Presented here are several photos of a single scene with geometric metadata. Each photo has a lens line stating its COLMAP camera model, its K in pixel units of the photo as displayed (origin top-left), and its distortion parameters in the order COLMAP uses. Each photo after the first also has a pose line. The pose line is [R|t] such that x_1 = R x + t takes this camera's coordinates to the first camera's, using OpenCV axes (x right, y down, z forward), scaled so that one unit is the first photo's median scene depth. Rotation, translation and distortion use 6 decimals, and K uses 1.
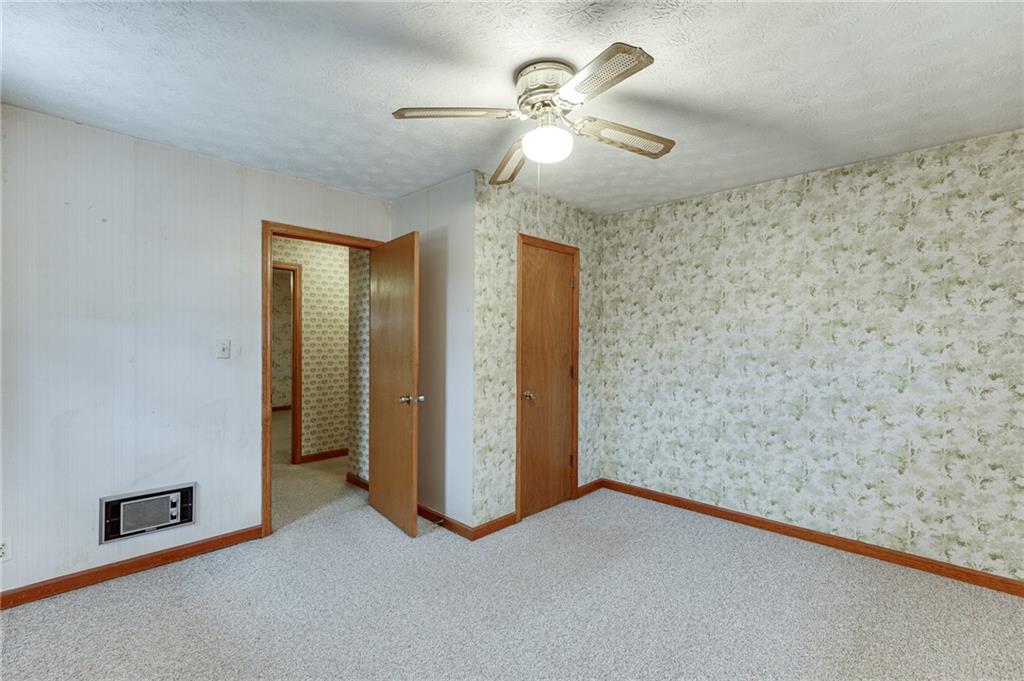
lens RADIAL K [[459.4, 0, 520.4], [0, 459.4, 341.9], [0, 0, 1]] dist [0.014387, -0.000845]
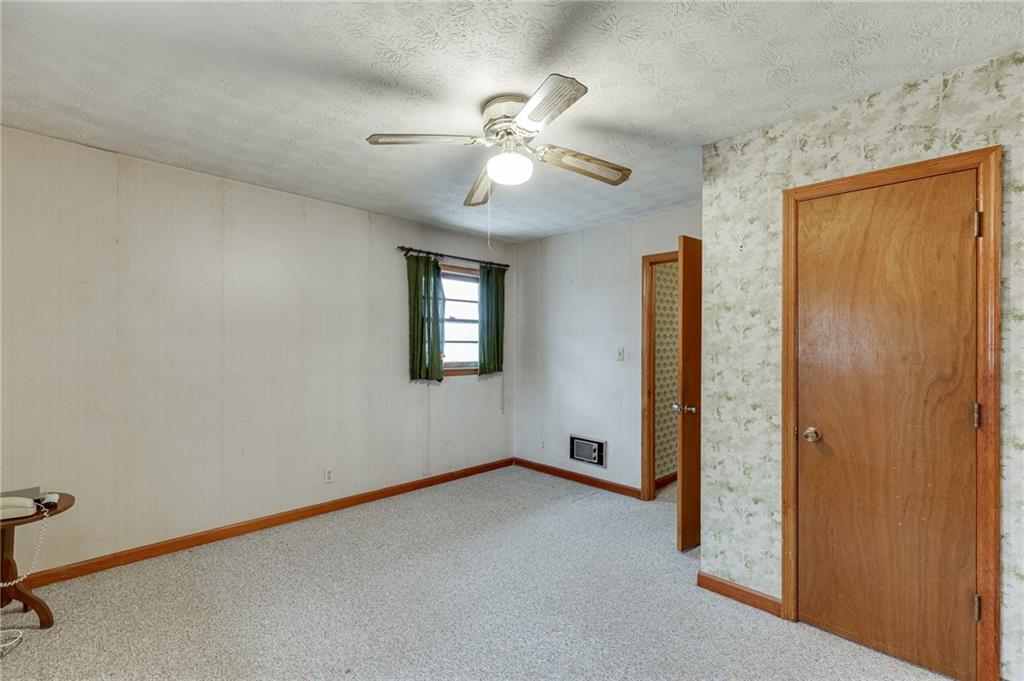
lens RADIAL K [[459.4, 0, 520.4], [0, 459.4, 341.9], [0, 0, 1]] dist [0.014387, -0.000845]
pose [[-0.019515, -0.012523, -0.999731, 0.697746], [-0.007822, 0.999893, -0.012373, -0.000948], [0.999779, 0.007578, -0.019611, 0.636141]]
